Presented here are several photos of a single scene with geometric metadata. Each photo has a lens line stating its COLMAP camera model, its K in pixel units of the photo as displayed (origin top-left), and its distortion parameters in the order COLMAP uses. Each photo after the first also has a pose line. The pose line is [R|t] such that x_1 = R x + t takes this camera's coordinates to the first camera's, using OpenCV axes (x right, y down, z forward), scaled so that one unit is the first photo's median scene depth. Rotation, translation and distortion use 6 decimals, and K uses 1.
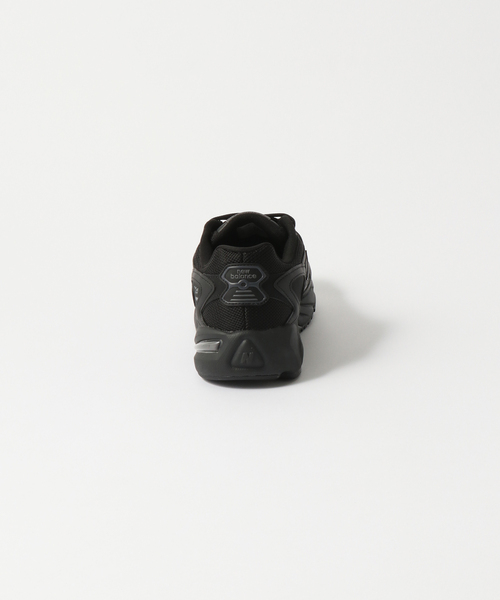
lens RADIAL K [[1002.2, 0, 250.1], [0, 1002.2, 300.2], [0, 0, 1]] dist [-0.002050, 0.000000]
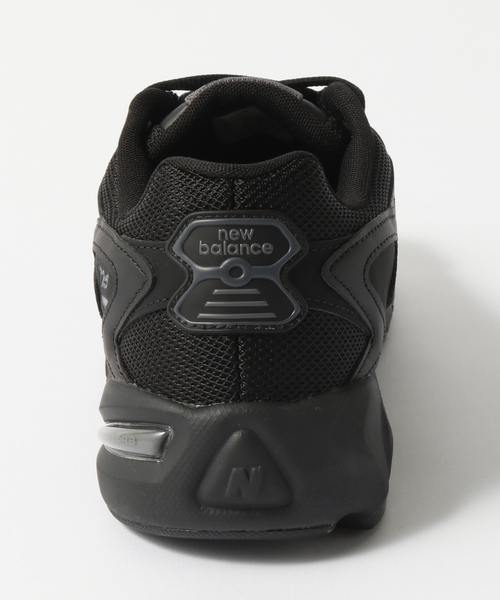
lens RADIAL K [[1769.5, 0, 250.0], [0, 1769.5, 299.6], [0, 0, 1]] dist [0.351741, 0.000000]
pose [[0.999872, 0.010330, 0.012204, -0.008930], [-0.010646, 0.999603, 0.026087, -0.021794], [-0.011930, -0.026214, 0.999585, 0.380674]]
